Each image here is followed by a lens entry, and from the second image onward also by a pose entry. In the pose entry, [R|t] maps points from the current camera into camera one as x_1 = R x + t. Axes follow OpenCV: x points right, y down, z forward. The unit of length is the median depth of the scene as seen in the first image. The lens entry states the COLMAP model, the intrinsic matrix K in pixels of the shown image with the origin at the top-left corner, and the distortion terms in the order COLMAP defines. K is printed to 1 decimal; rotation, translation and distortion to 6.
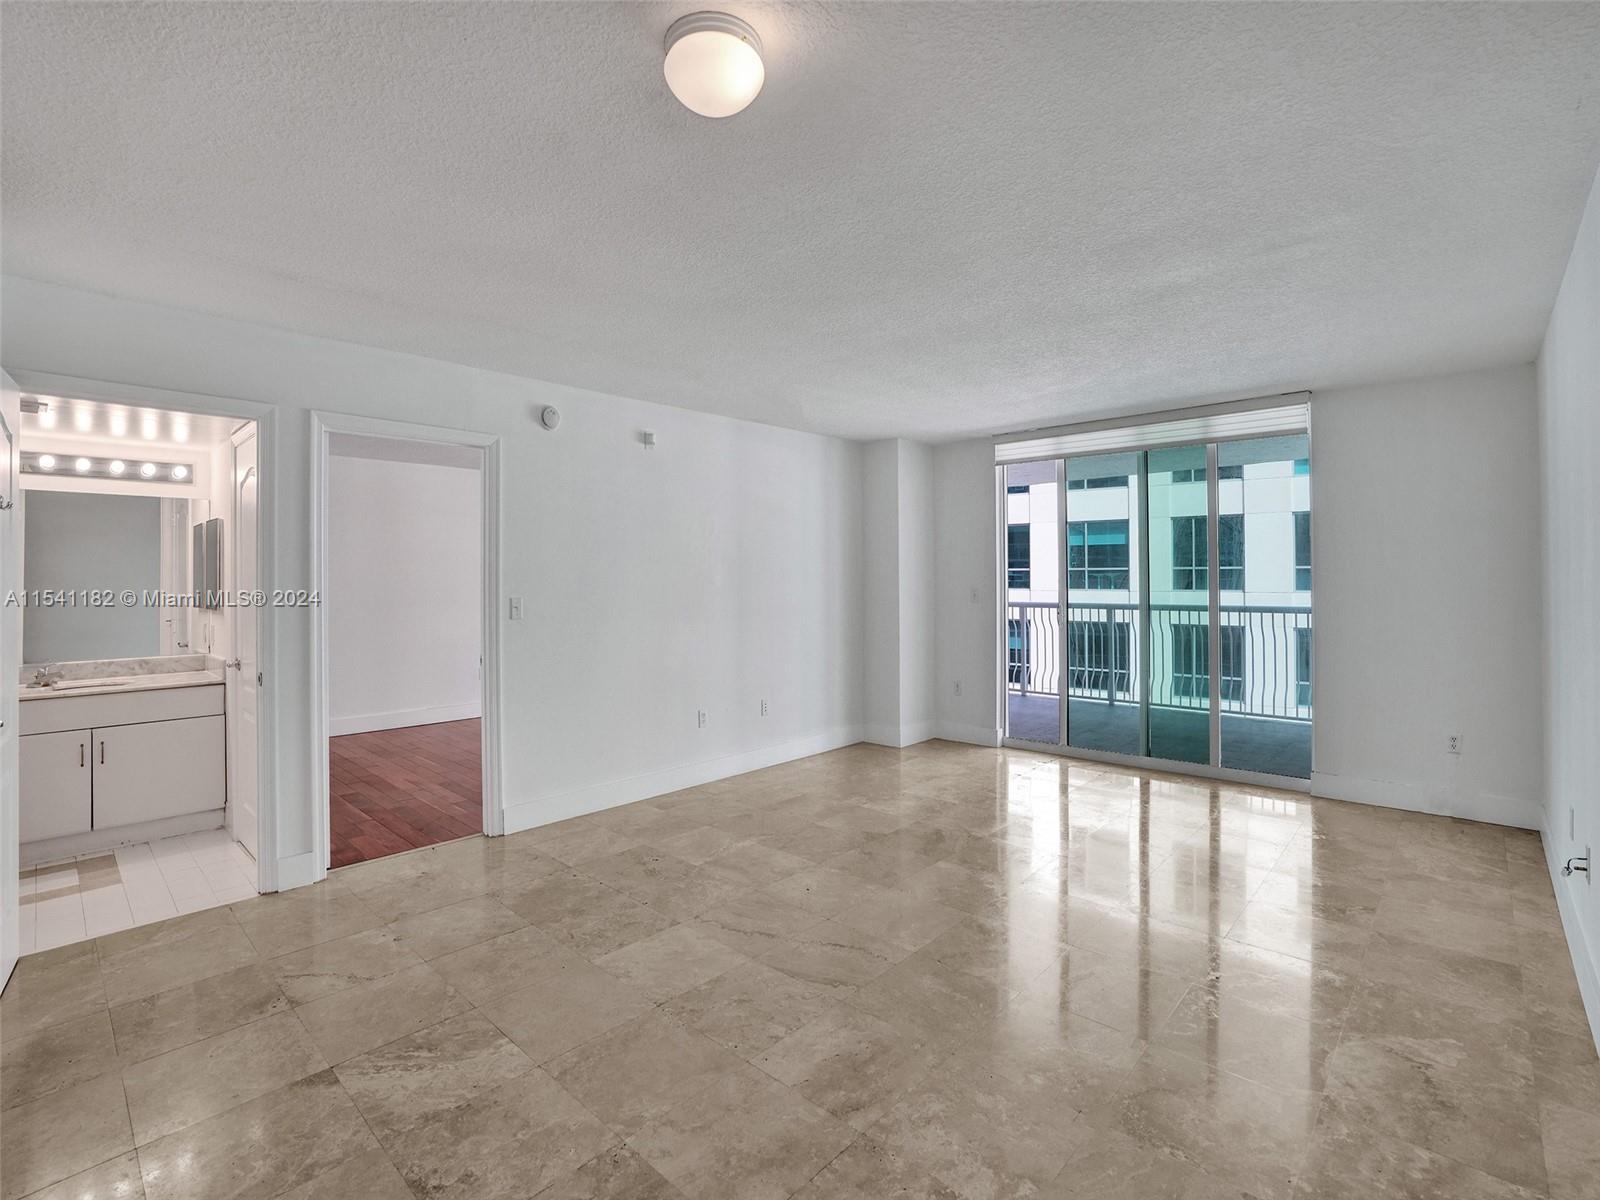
lens RADIAL K [[747.6, 0, 813.6], [0, 747.6, 587.4], [0, 0, 1]] dist [-0.058138, 0.021402]
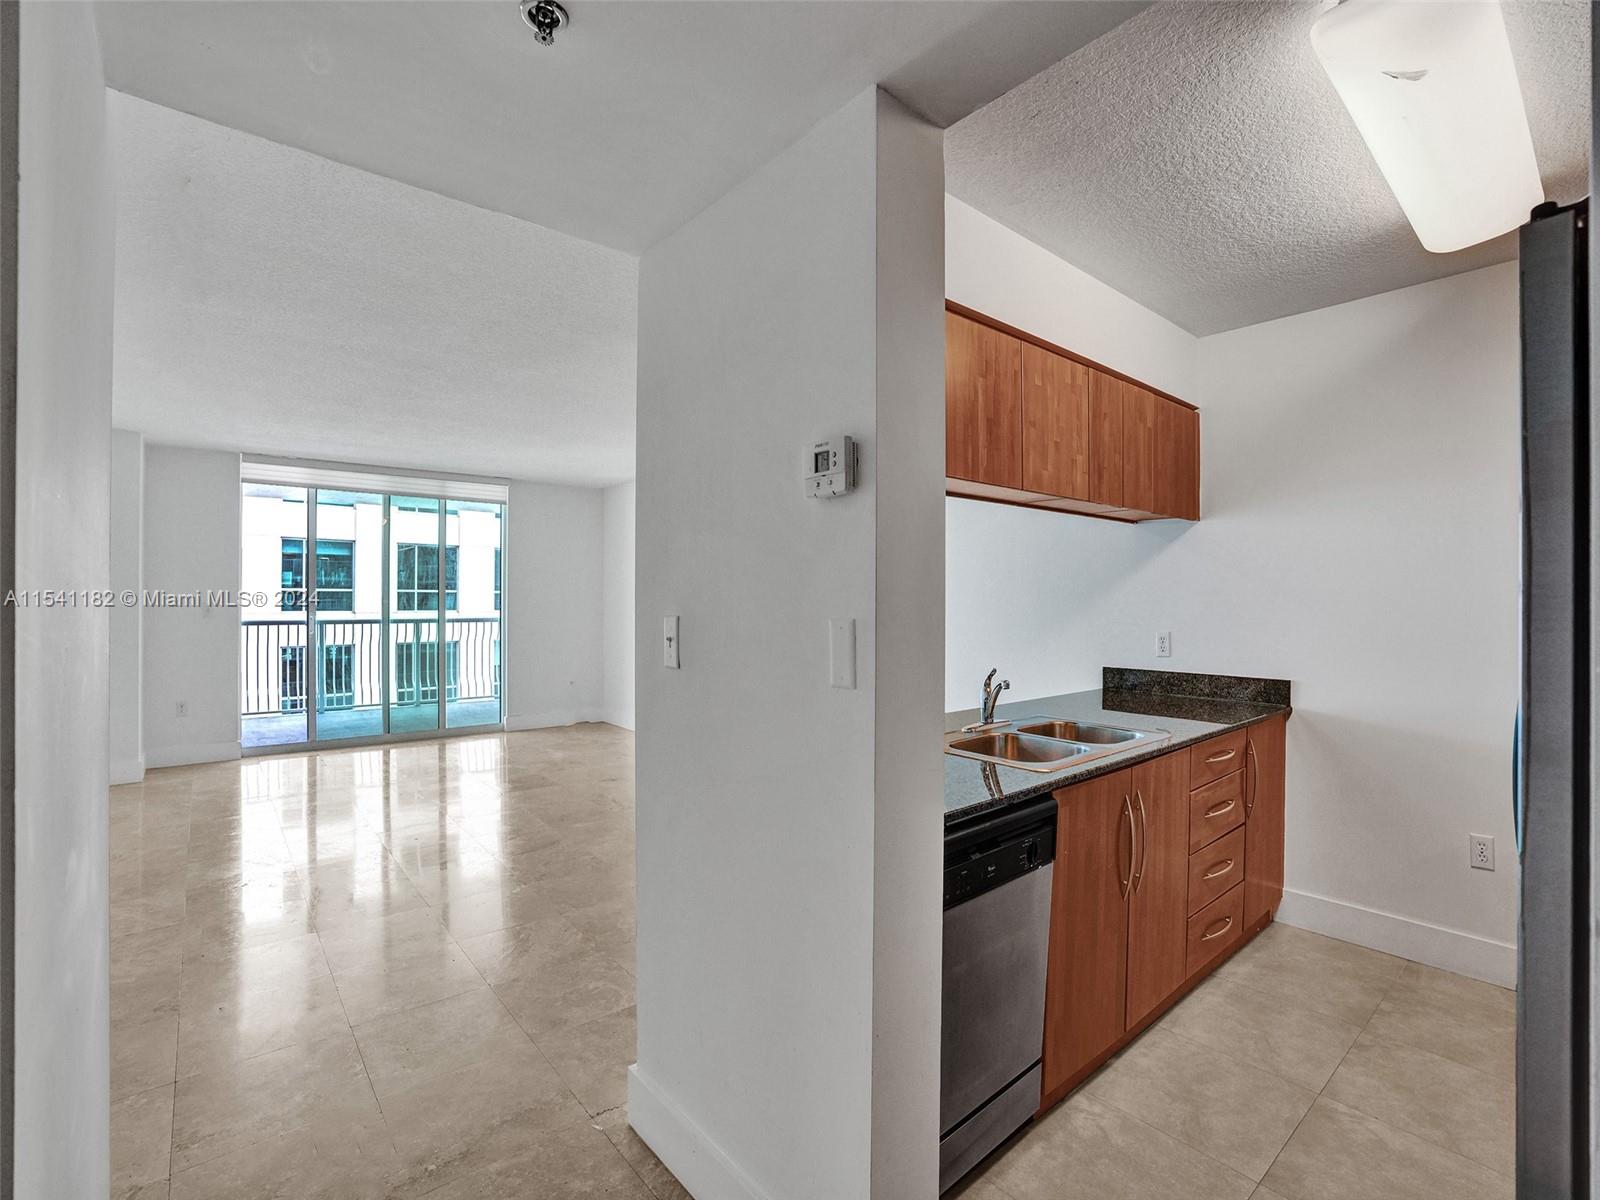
lens RADIAL K [[747.6, 0, 797.8], [0, 747.6, 602.0], [0, 0, 1]] dist [-0.058138, 0.021402]
pose [[0.137688, 0.008585, 0.990438, -1.025441], [0.006463, 0.999933, -0.009566, 0.019530], [-0.990455, 0.007718, 0.137624, 0.173758]]
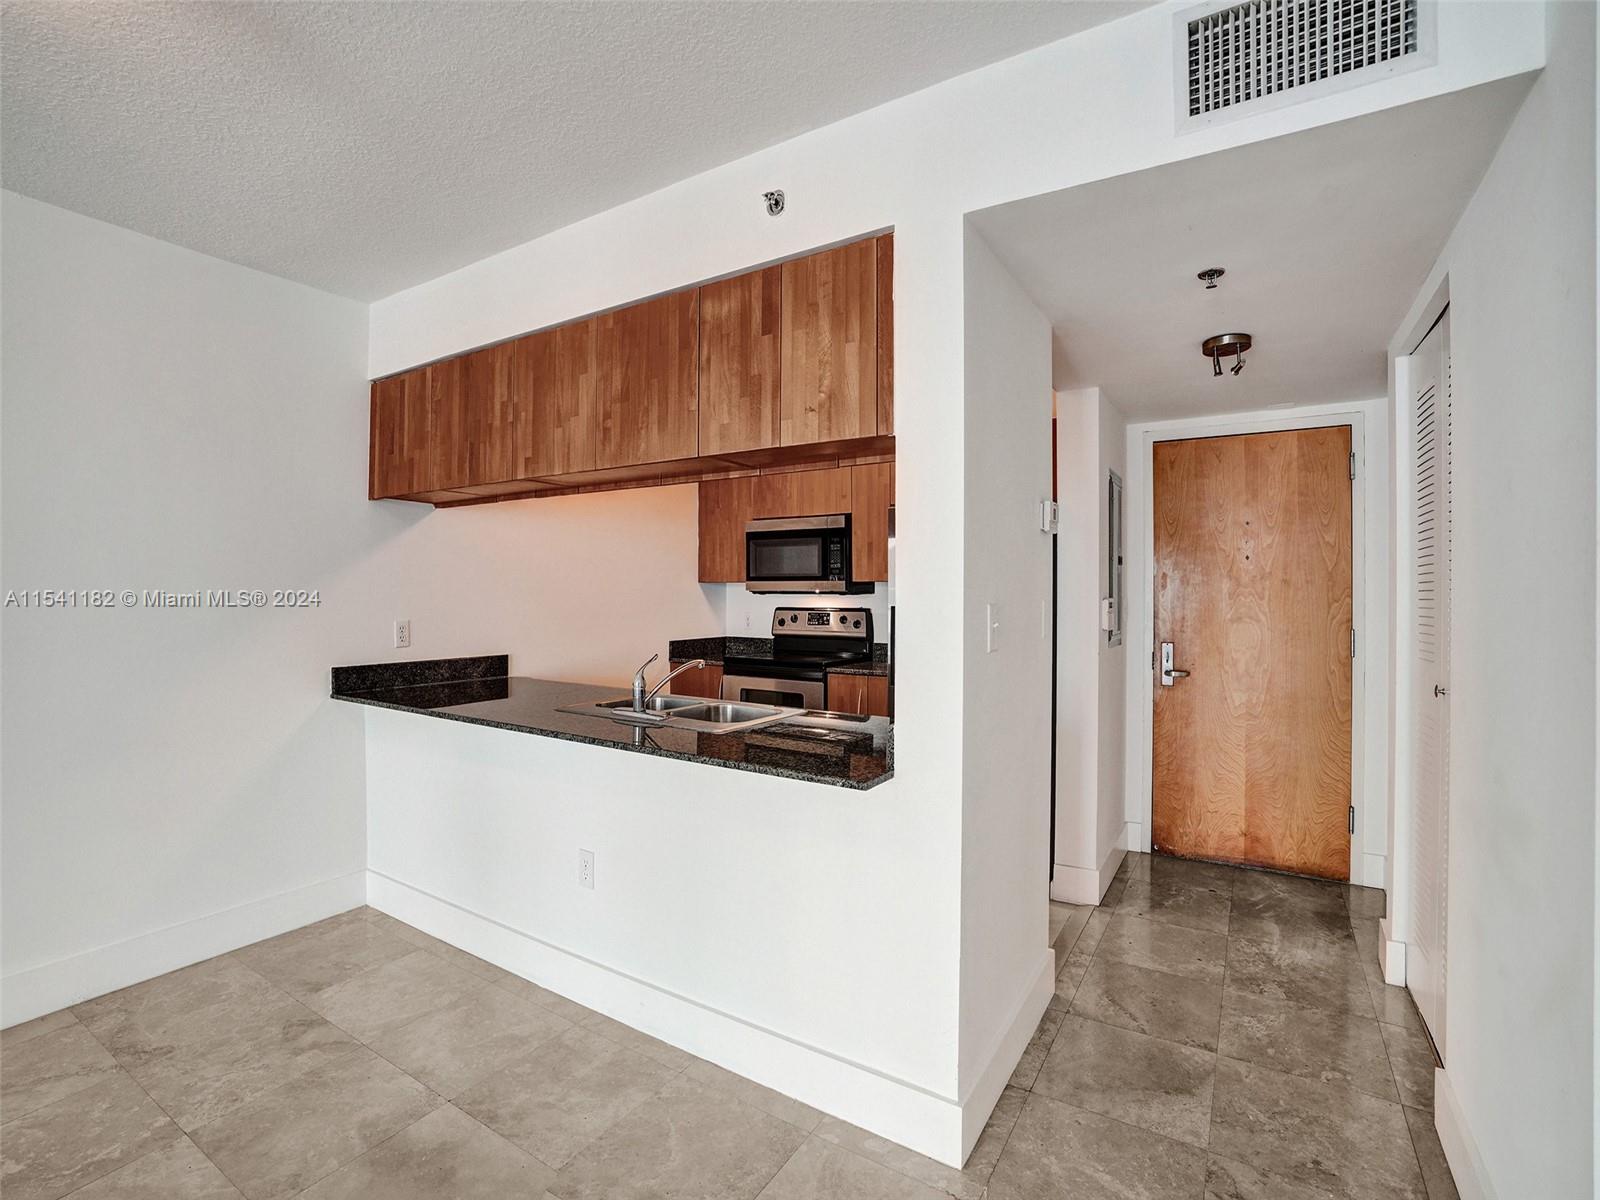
lens RADIAL K [[747.6, 0, 807.4], [0, 747.6, 602.4], [0, 0, 1]] dist [-0.058138, 0.021402]
pose [[-0.982066, 0.002843, -0.188518, -0.348364], [-0.001707, 0.999711, 0.023971, 0.008603], [0.188532, 0.023863, -0.981777, 0.792598]]
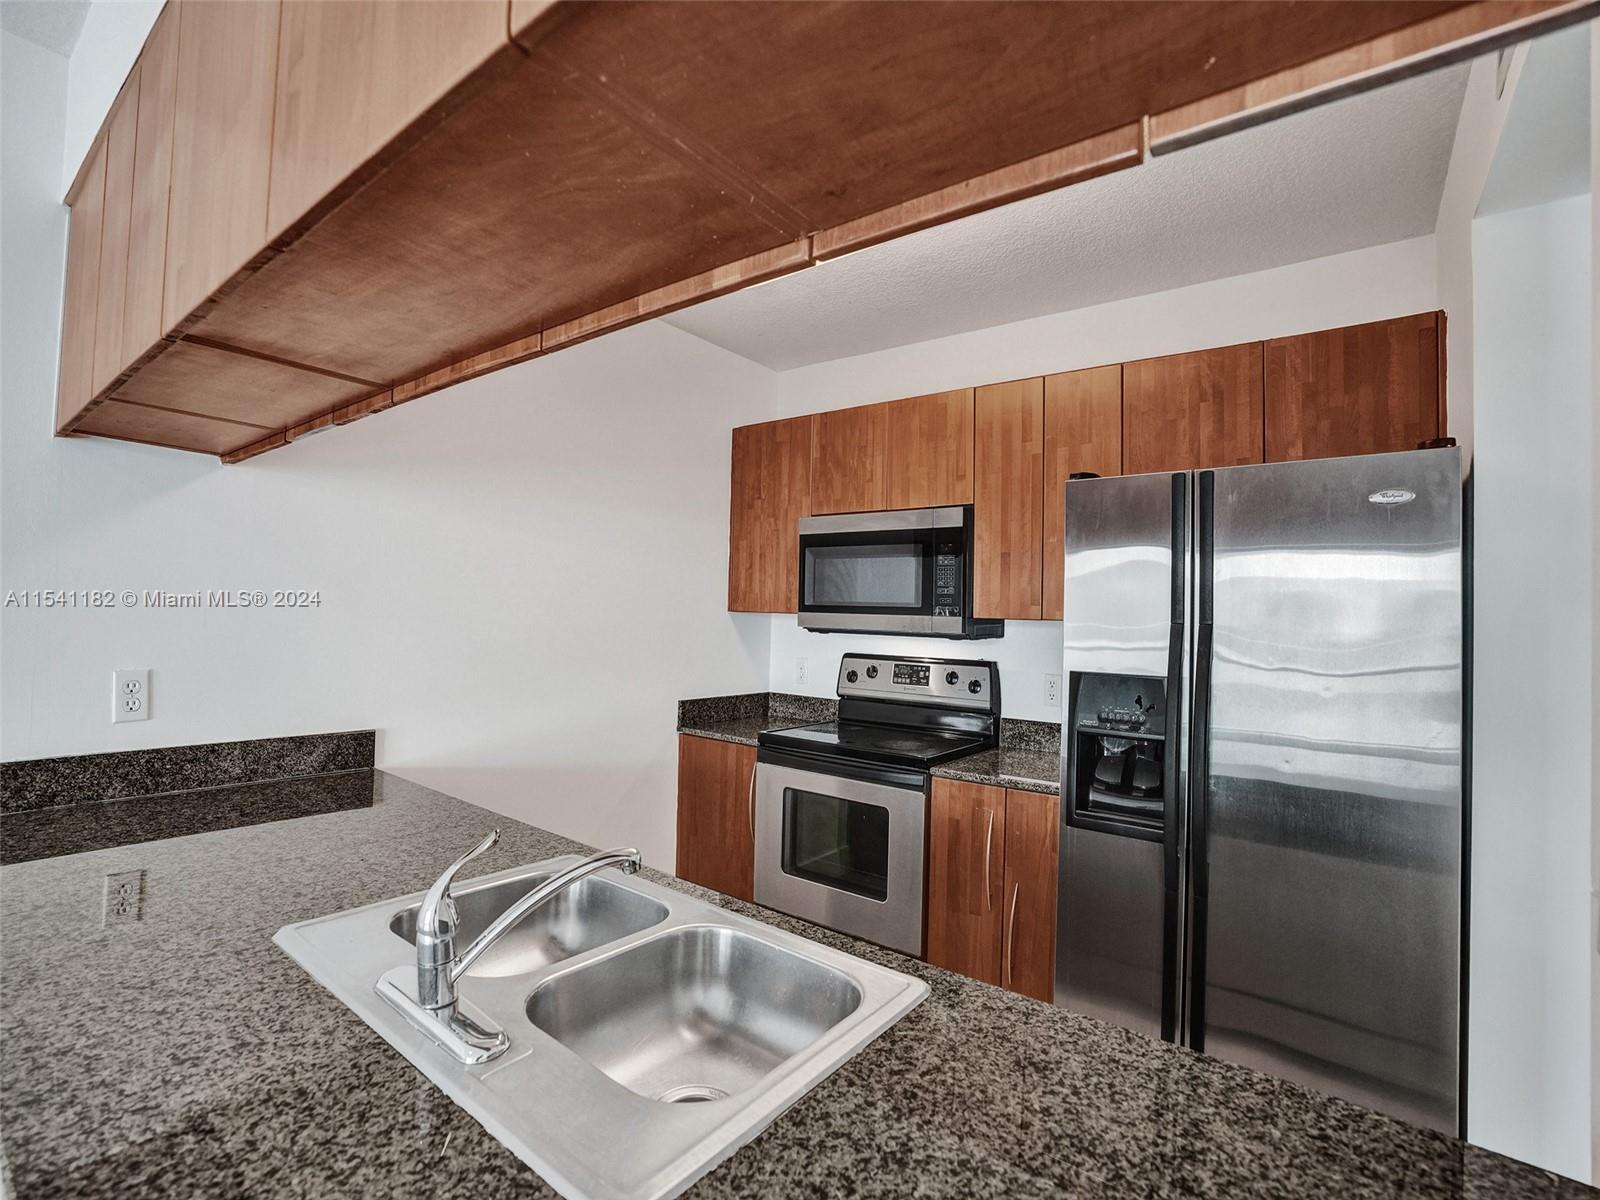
lens RADIAL K [[747.6, 0, 822.9], [0, 747.6, 611.9], [0, 0, 1]] dist [-0.058138, 0.021402]
pose [[-0.992061, -0.029613, -0.122221, -0.412418], [-0.029673, 0.999559, -0.001332, 0.003500], [0.122206, 0.002305, -0.992502, 0.334640]]
